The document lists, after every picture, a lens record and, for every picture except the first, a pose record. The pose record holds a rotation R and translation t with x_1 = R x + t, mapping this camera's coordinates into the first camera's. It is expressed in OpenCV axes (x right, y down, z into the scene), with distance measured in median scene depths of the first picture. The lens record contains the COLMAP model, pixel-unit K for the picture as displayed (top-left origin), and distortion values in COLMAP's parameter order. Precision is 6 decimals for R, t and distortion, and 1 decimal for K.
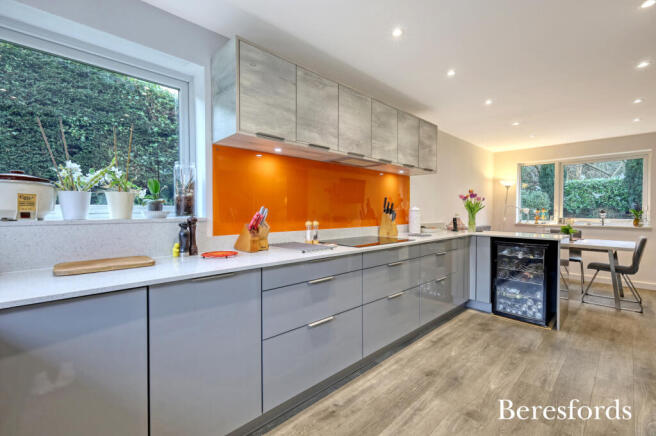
lens RADIAL K [[283.5, 0, 329.8], [0, 283.5, 216.5], [0, 0, 1]] dist [-0.000657, -0.000037]
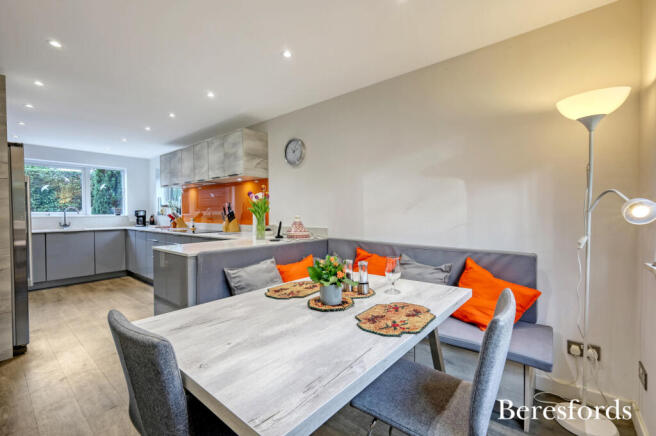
lens RADIAL K [[283.5, 0, 328.9], [0, 283.5, 218.7], [0, 0, 1]] dist [-0.000657, -0.000037]
pose [[0.118180, 0.016062, -0.992862, 1.569487], [-0.017618, 0.999746, 0.014076, -0.020214], [0.992836, 0.015829, 0.118432, 1.312059]]
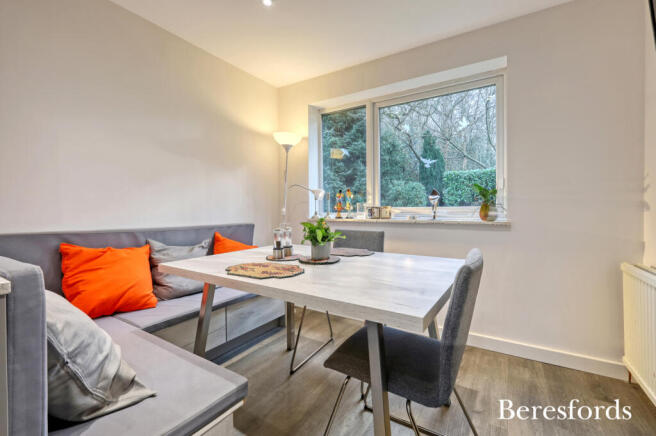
lens RADIAL K [[283.5, 0, 331.4], [0, 283.5, 212.8], [0, 0, 1]] dist [-0.000657, -0.000037]
pose [[0.968589, -0.007566, 0.248550, 1.045444], [0.010377, 0.999896, -0.010003, 0.034757], [-0.248449, 0.012268, 0.968567, 0.882291]]
